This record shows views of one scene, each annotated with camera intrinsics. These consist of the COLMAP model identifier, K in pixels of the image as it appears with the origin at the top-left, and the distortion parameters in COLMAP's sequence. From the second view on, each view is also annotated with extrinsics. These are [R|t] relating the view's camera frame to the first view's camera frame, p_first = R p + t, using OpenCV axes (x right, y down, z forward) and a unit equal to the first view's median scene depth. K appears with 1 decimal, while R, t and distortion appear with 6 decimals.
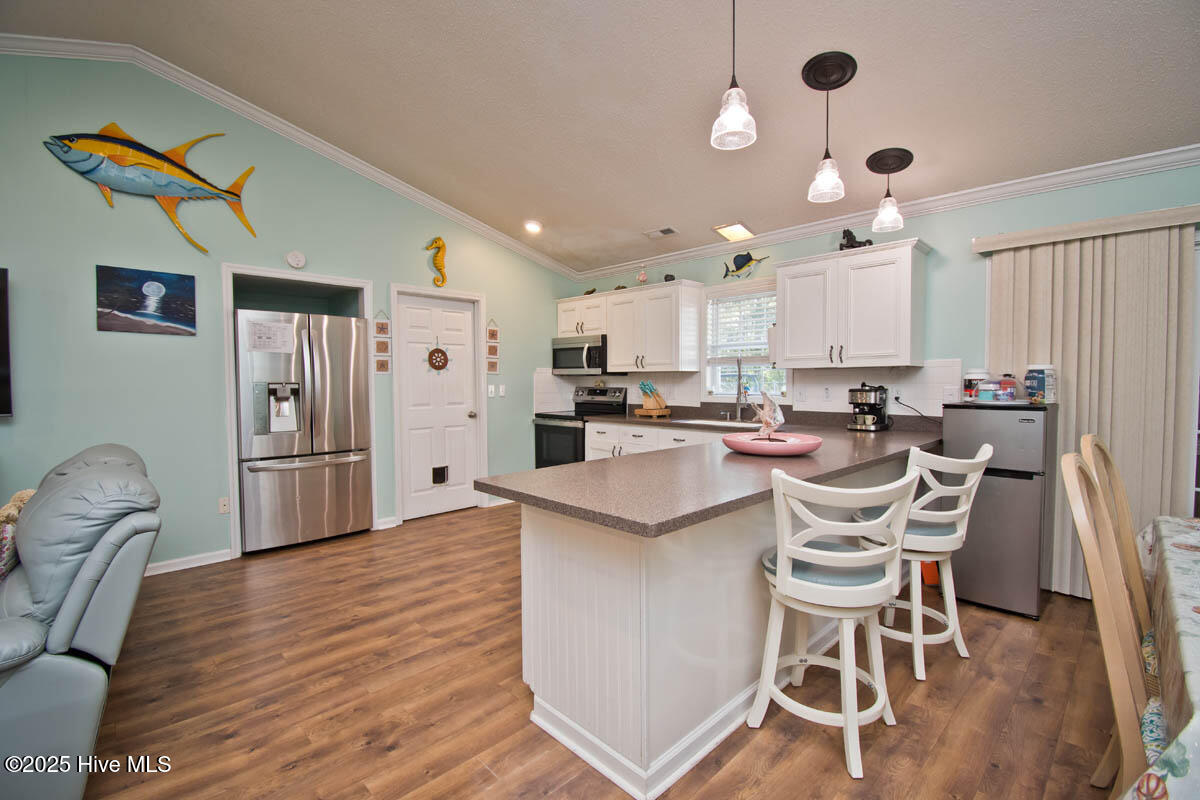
lens RADIAL K [[539.0, 0, 598.7], [0, 539.0, 398.3], [0, 0, 1]] dist [0.012134, -0.016624]
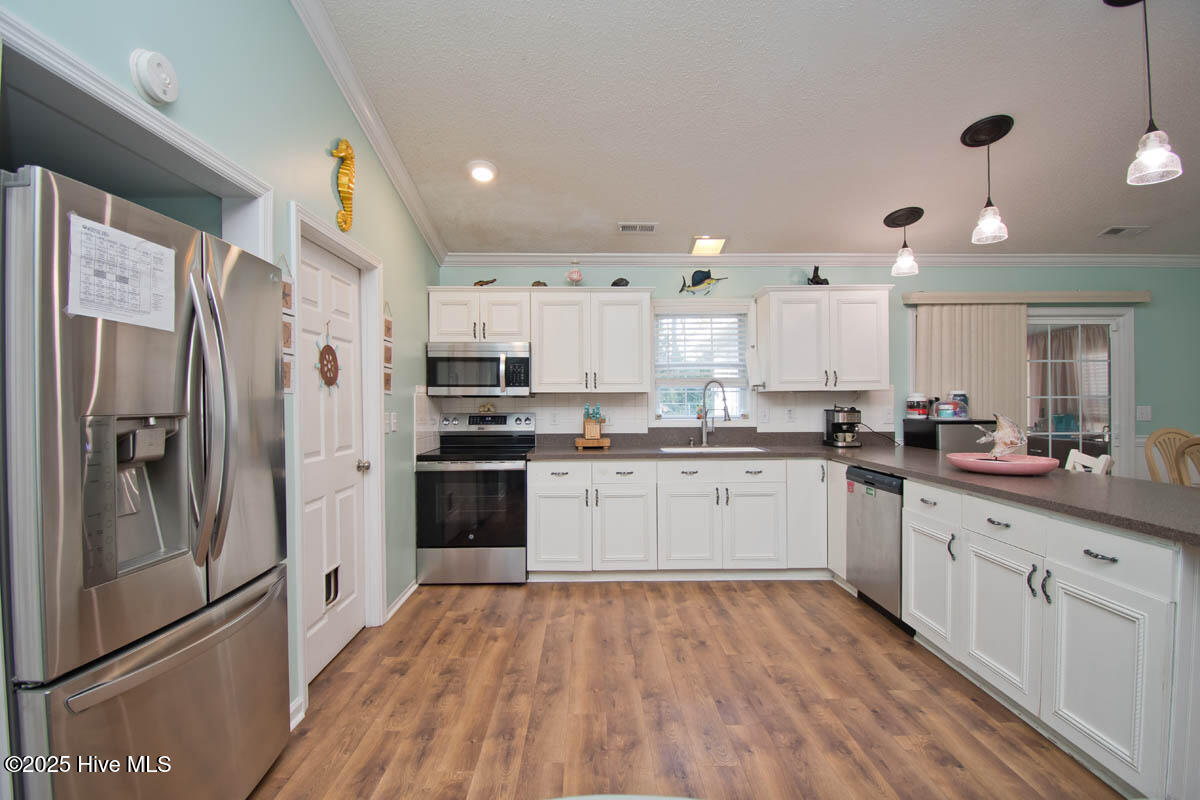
lens RADIAL K [[539.0, 0, 596.0], [0, 539.0, 401.1], [0, 0, 1]] dist [0.012134, -0.016624]
pose [[0.684765, -0.002317, 0.728760, -0.569142], [0.028726, 0.999304, -0.023815, -0.019792], [-0.728198, 0.037242, 0.684354, 0.504820]]
